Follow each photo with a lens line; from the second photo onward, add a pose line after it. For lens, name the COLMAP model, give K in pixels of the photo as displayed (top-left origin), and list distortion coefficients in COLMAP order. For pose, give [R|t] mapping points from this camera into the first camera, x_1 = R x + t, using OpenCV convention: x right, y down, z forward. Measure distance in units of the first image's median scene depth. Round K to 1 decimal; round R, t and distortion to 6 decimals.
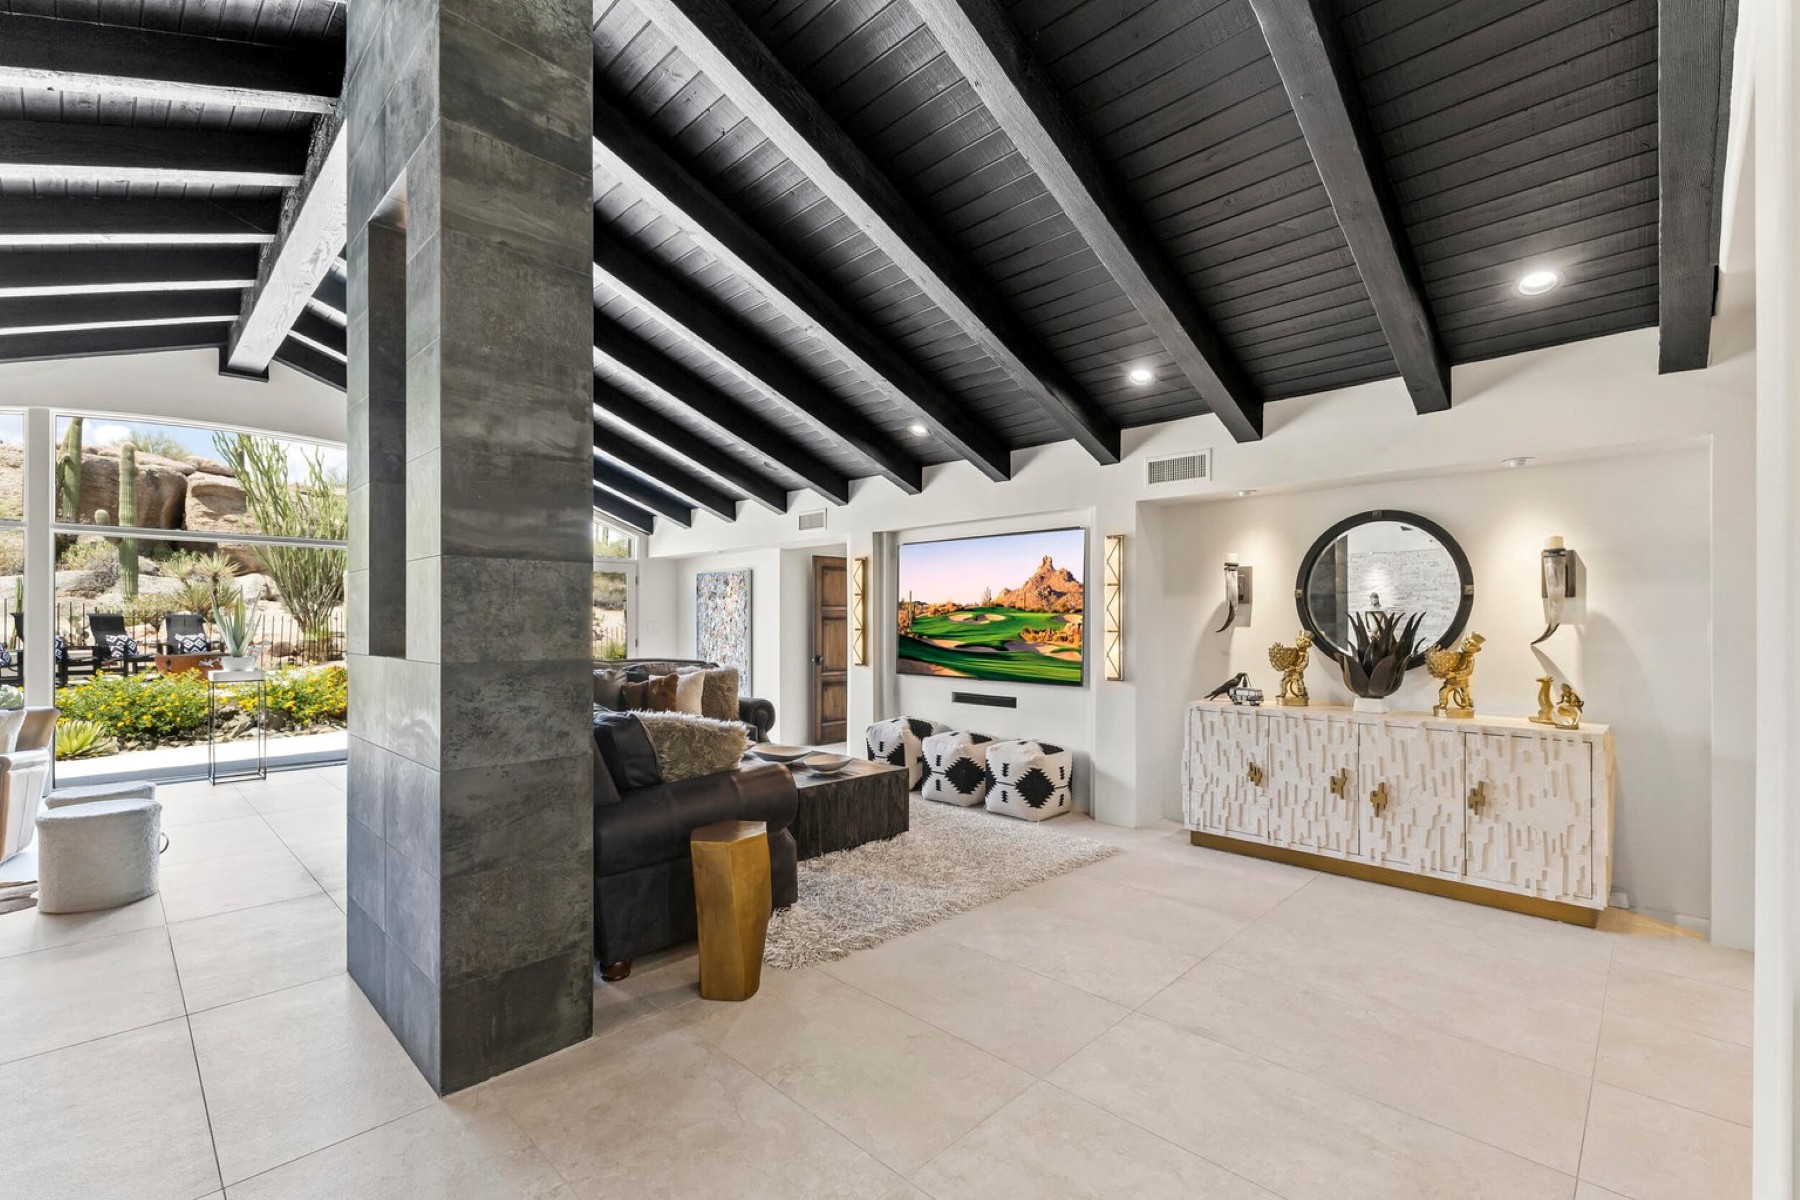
lens RADIAL K [[777.5, 0, 892.9], [0, 777.5, 621.1], [0, 0, 1]] dist [0.009968, -0.001821]
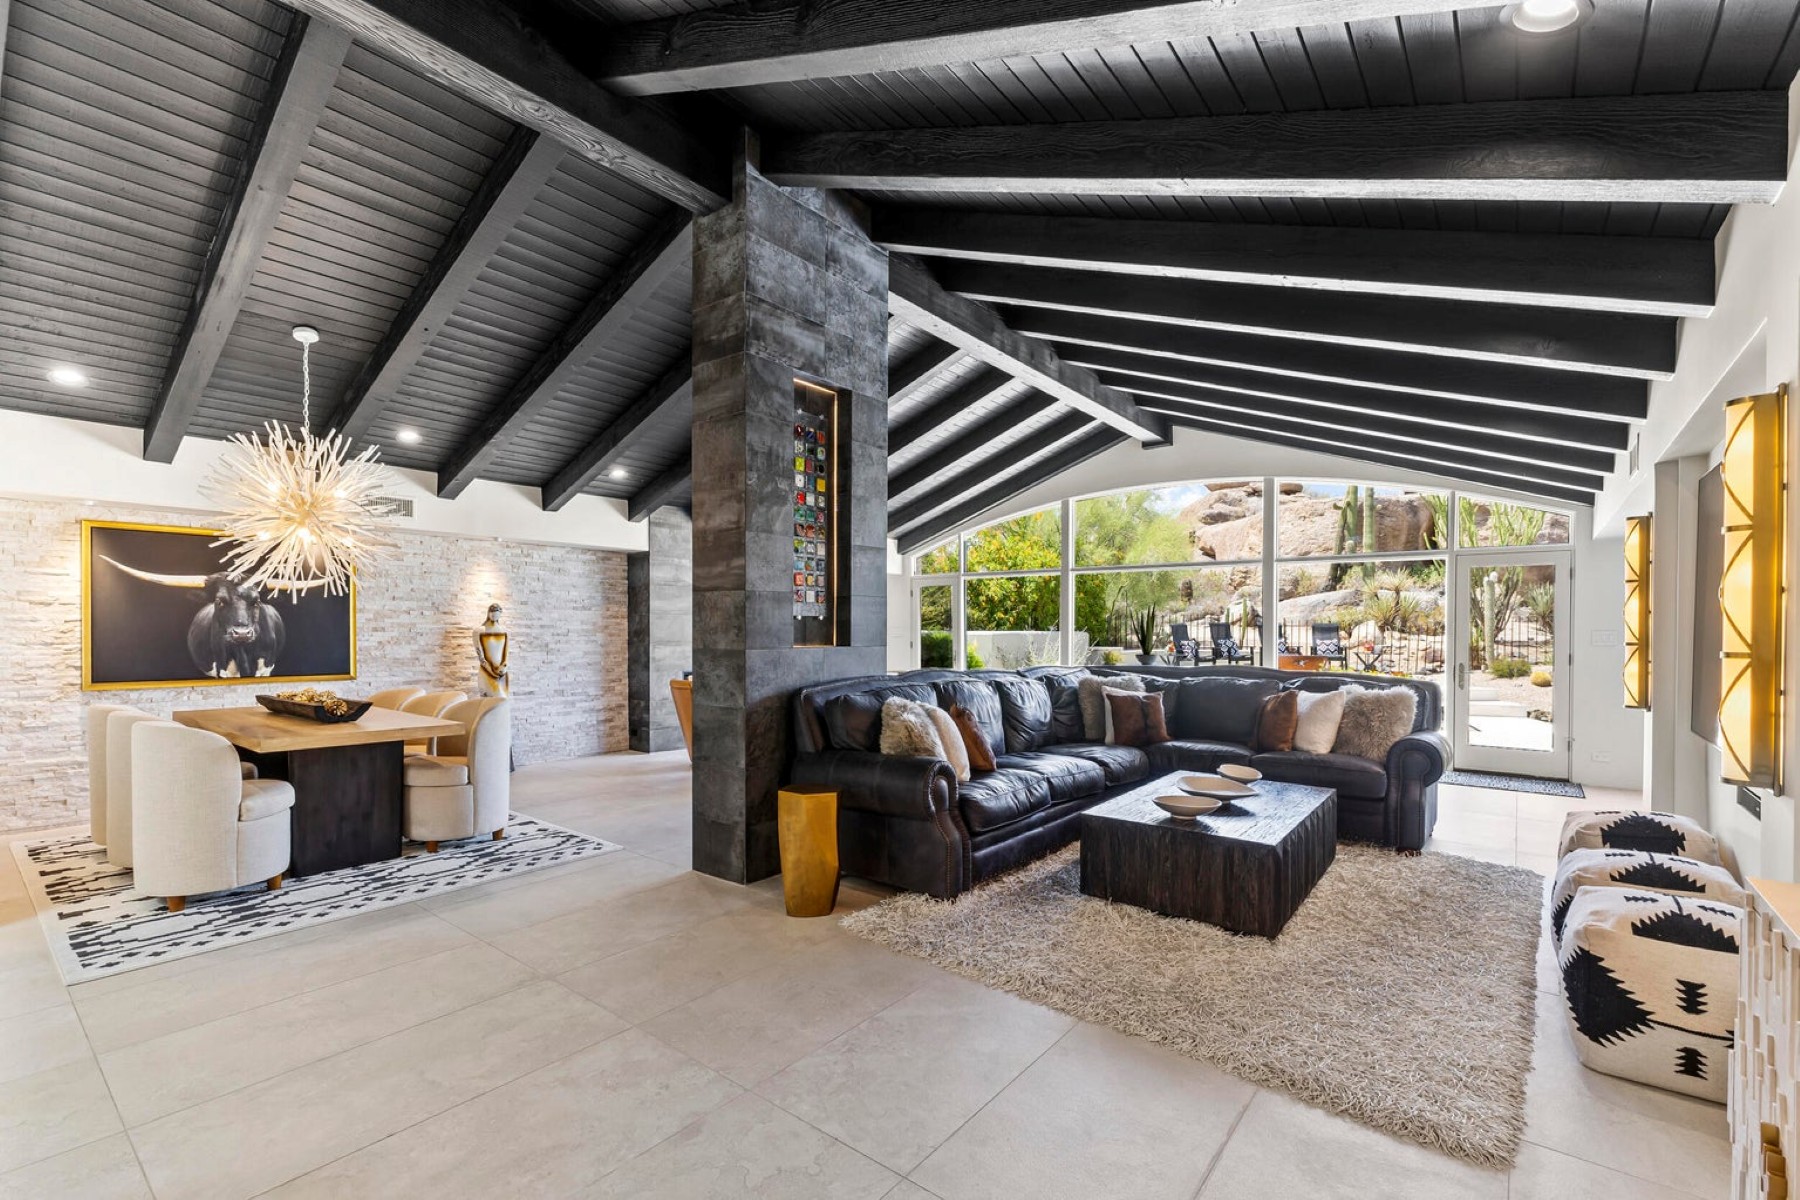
lens RADIAL K [[777.5, 0, 901.4], [0, 777.5, 633.8], [0, 0, 1]] dist [0.009968, -0.001821]
pose [[0.111140, 0.008466, -0.993769, 0.493419], [-0.003654, 0.999960, 0.008110, 0.000602], [0.993798, 0.002730, 0.111167, 0.455432]]
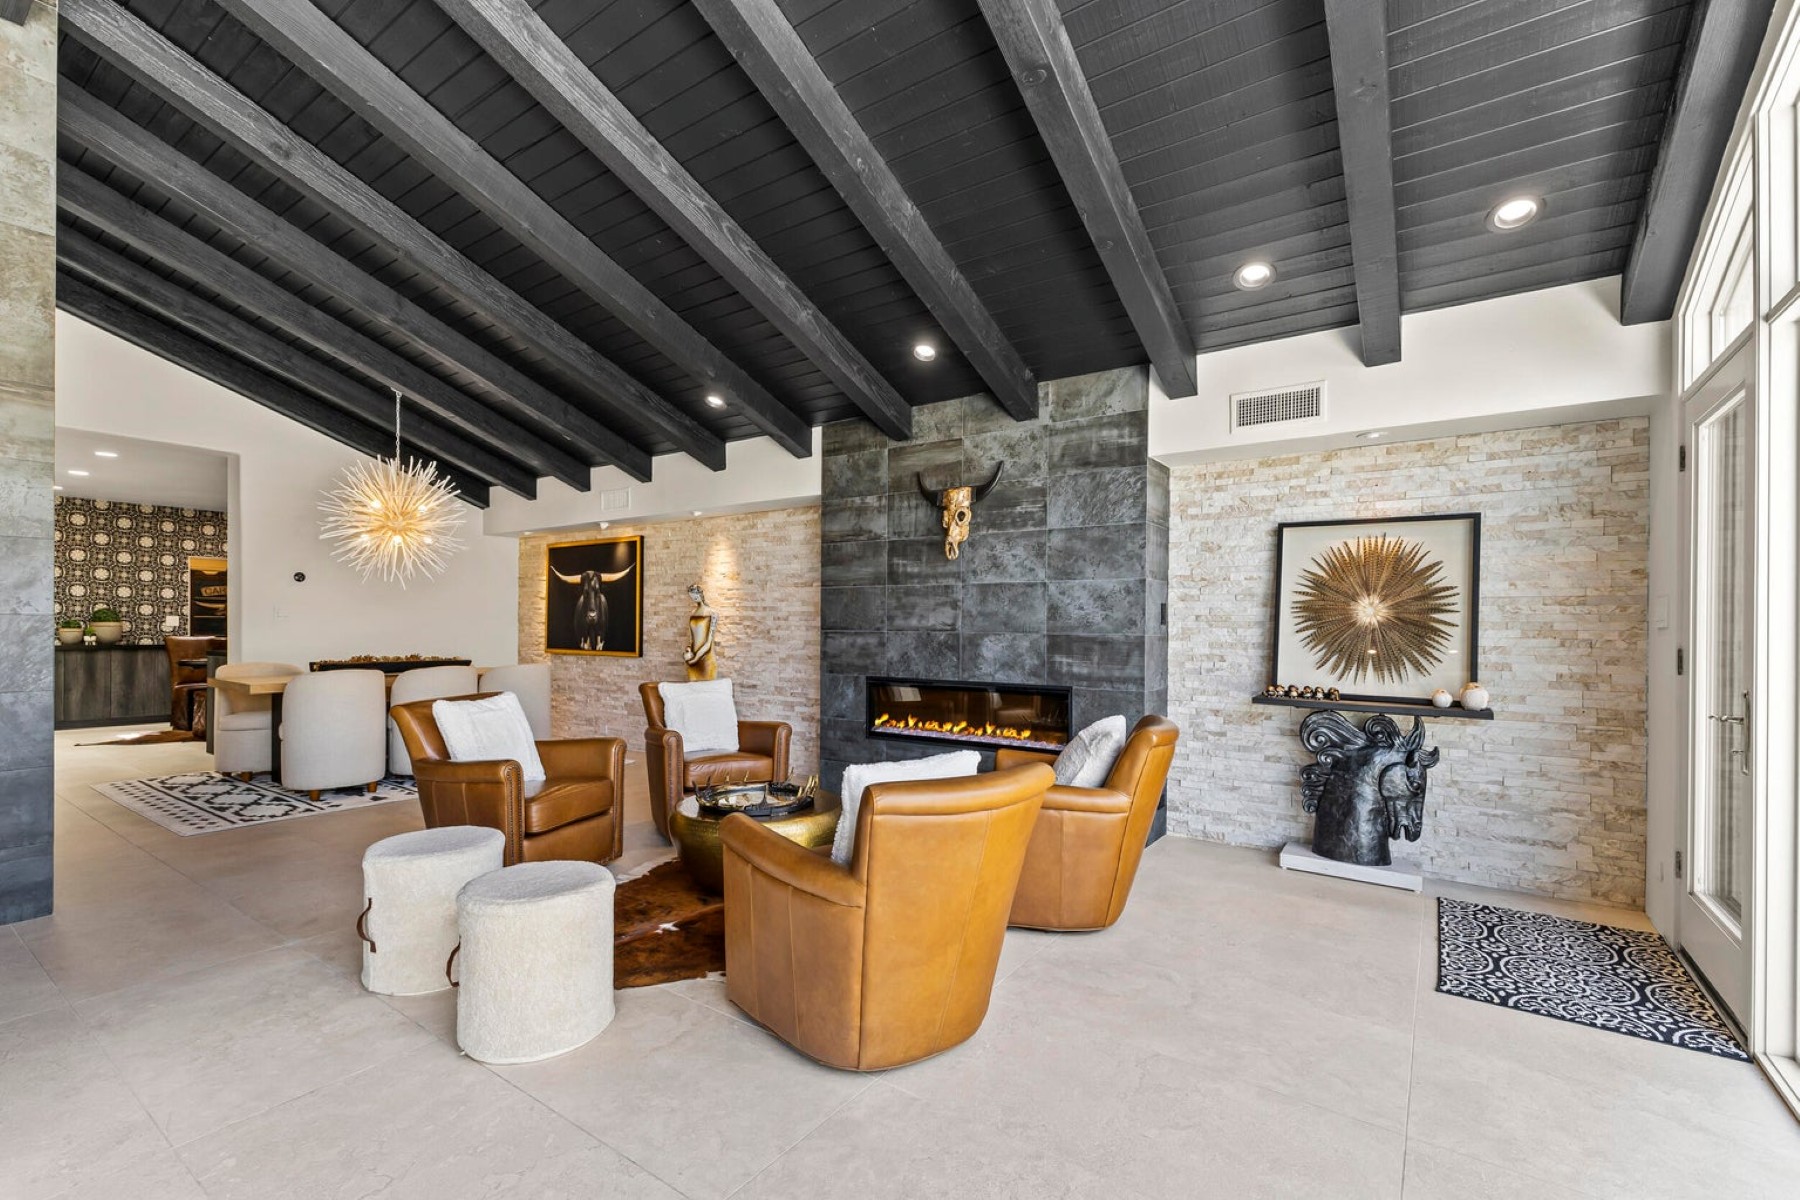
lens RADIAL K [[777.5, 0, 894.8], [0, 777.5, 630.5], [0, 0, 1]] dist [0.009968, -0.001821]
pose [[-0.986341, -0.004876, -0.164645, -0.782316], [-0.005840, 0.999969, 0.005371, 0.023417], [0.164614, 0.006259, -0.986338, 1.065989]]
